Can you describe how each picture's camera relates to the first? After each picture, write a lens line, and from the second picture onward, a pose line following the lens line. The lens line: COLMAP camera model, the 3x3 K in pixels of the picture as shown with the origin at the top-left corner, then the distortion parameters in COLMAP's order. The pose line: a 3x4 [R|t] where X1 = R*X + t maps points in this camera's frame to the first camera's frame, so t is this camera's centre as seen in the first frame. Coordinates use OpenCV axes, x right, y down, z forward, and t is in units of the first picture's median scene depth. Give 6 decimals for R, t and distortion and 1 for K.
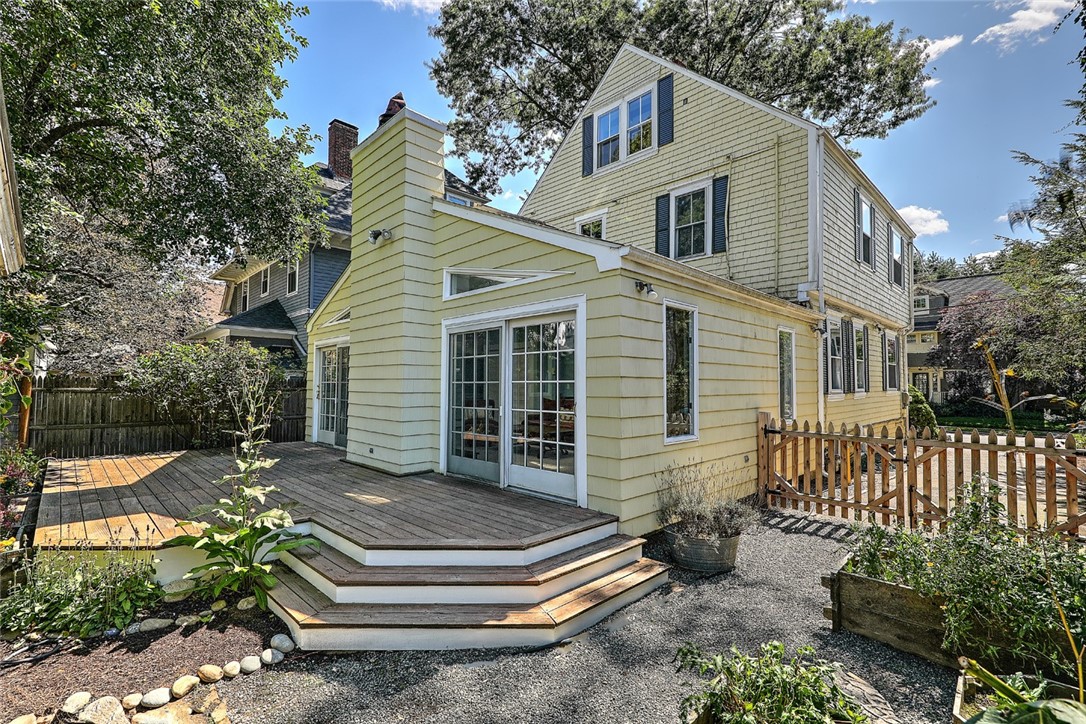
lens RADIAL K [[482.8, 0, 546.4], [0, 482.8, 363.1], [0, 0, 1]] dist [0.008812, -0.004100]
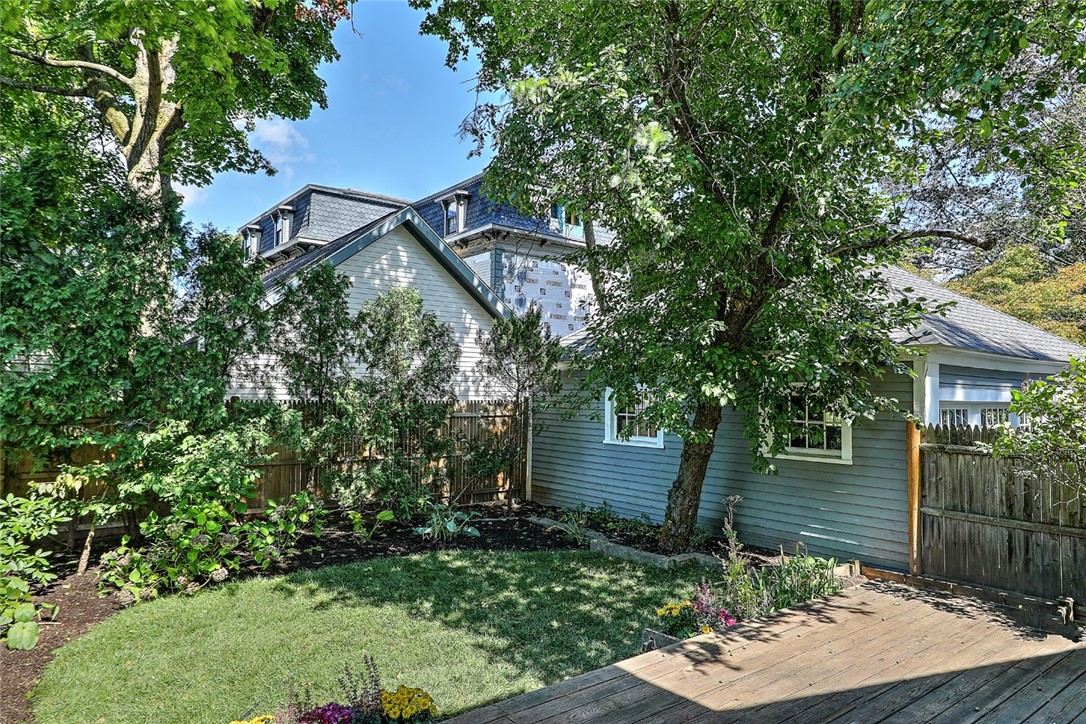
lens RADIAL K [[696.2, 0, 542.9], [0, 696.2, 367.8], [0, 0, 1]] dist [0.011502, 0.001854]
pose [[-0.086475, -0.041528, -0.995388, -0.156428], [0.029593, 0.998583, -0.044232, -0.015889], [0.995814, -0.033282, -0.085123, 0.593545]]
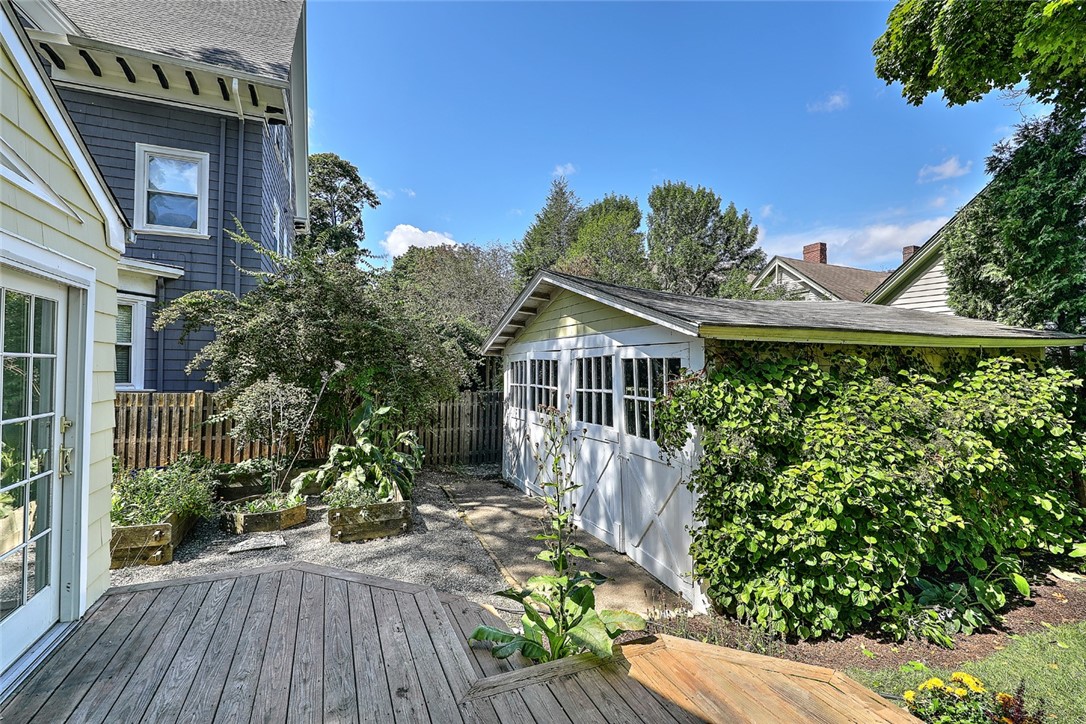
lens RADIAL K [[482.8, 0, 547.5], [0, 482.8, 362.5], [0, 0, 1]] dist [0.008812, -0.004100]
pose [[-0.943461, -0.012885, 0.331233, -0.348550], [-0.031632, 0.998184, -0.051270, -0.004798], [-0.329971, -0.058849, -0.942155, 0.719925]]
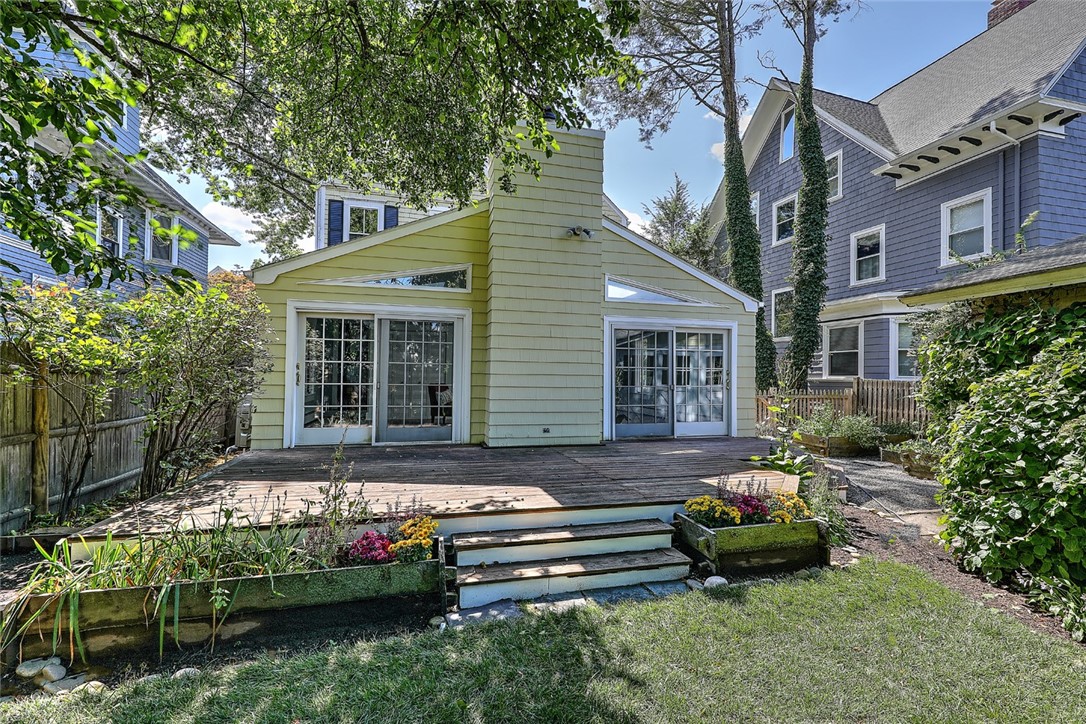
lens RADIAL K [[482.8, 0, 543.2], [0, 482.8, 368.4], [0, 0, 1]] dist [0.008812, -0.004100]
pose [[0.479160, 0.014758, 0.877604, -0.899463], [-0.046049, 0.998904, 0.008344, 0.024551], [-0.876519, -0.044411, 0.479314, 0.432043]]
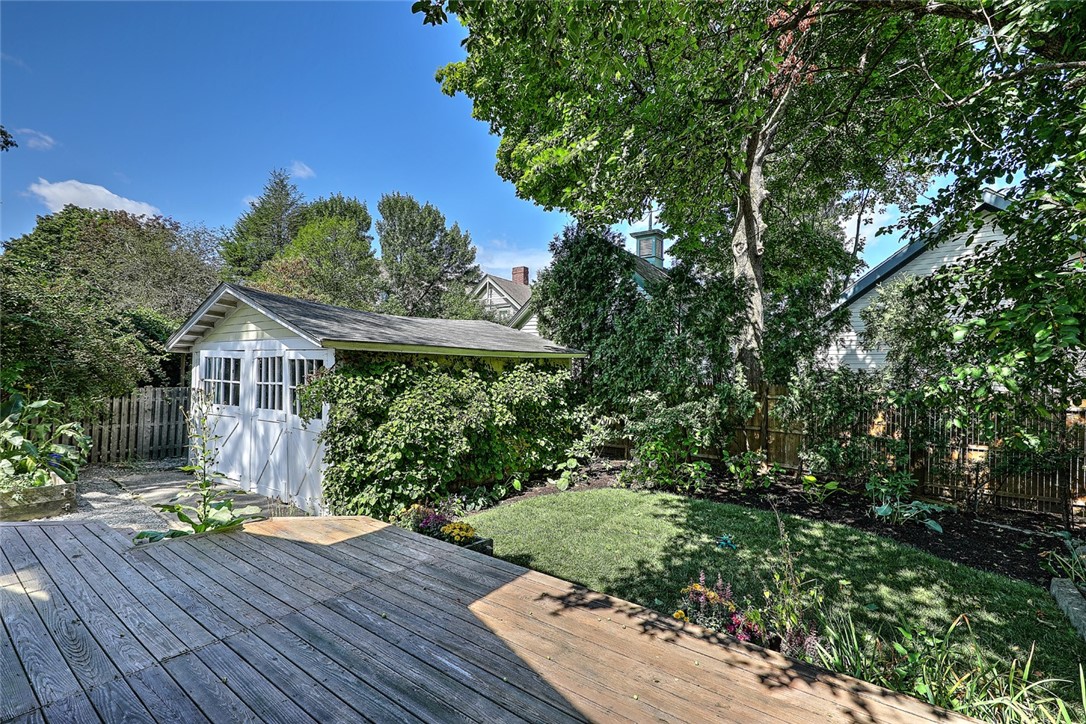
lens RADIAL K [[482.8, 0, 546.8], [0, 482.8, 364.0], [0, 0, 1]] dist [0.008812, -0.004100]
pose [[-0.984932, -0.032382, -0.169882, -0.501624], [-0.022325, 0.997902, -0.060775, 0.003574], [0.171494, -0.056067, -0.983588, 0.960379]]
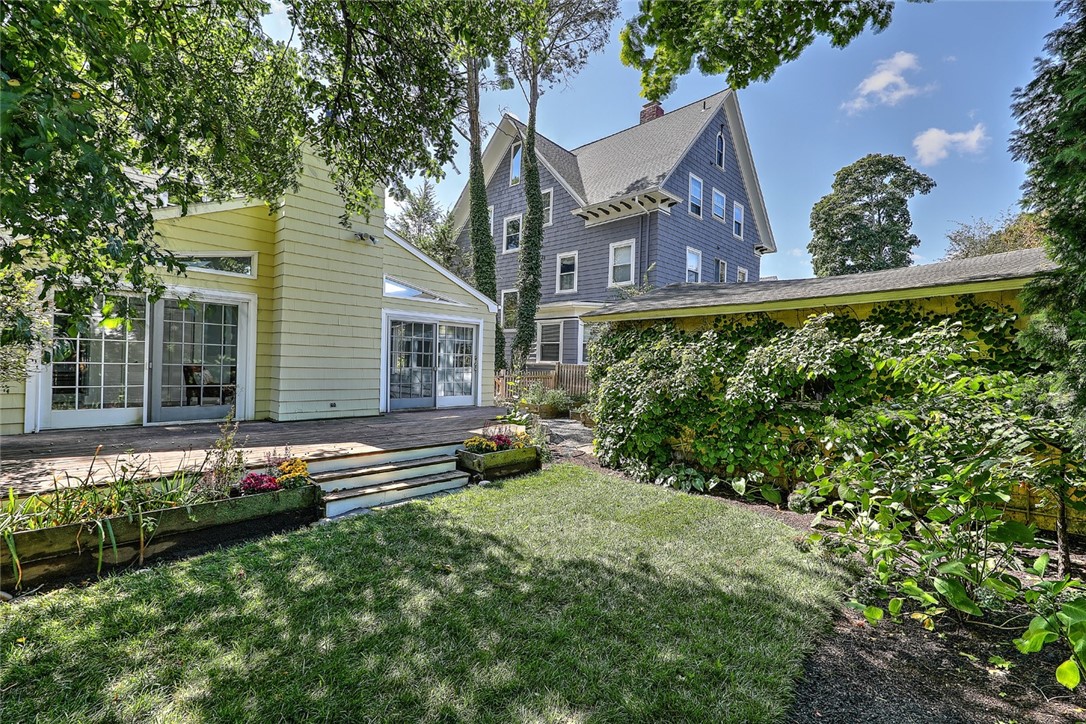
lens RADIAL K [[482.8, 0, 545.5], [0, 482.8, 365.4], [0, 0, 1]] dist [0.008812, -0.004100]
pose [[-0.047862, -0.009755, 0.998806, -1.113072], [-0.068366, 0.997639, 0.006467, 0.023455], [-0.996512, -0.067974, -0.048415, 0.446741]]
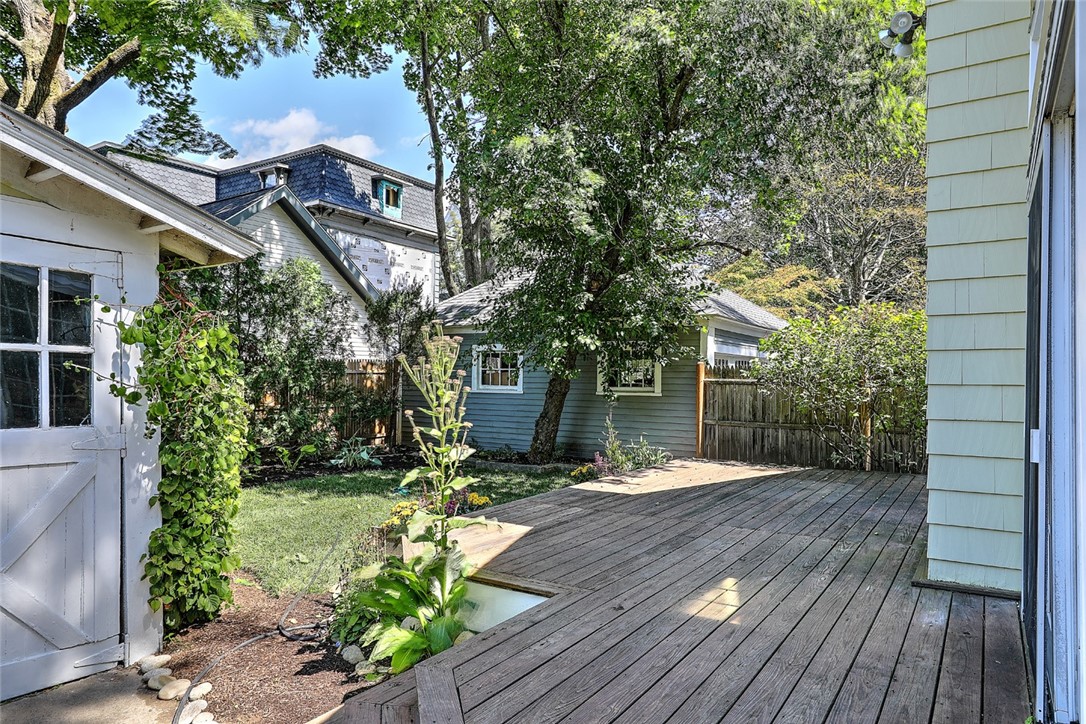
lens RADIAL K [[696.2, 0, 543.9], [0, 696.2, 371.1], [0, 0, 1]] dist [0.011502, 0.001854]
pose [[0.234064, -0.010023, -0.972170, 0.145942], [0.033687, 0.999430, -0.002194, 0.029200], [0.971638, -0.032236, 0.234268, 0.383406]]
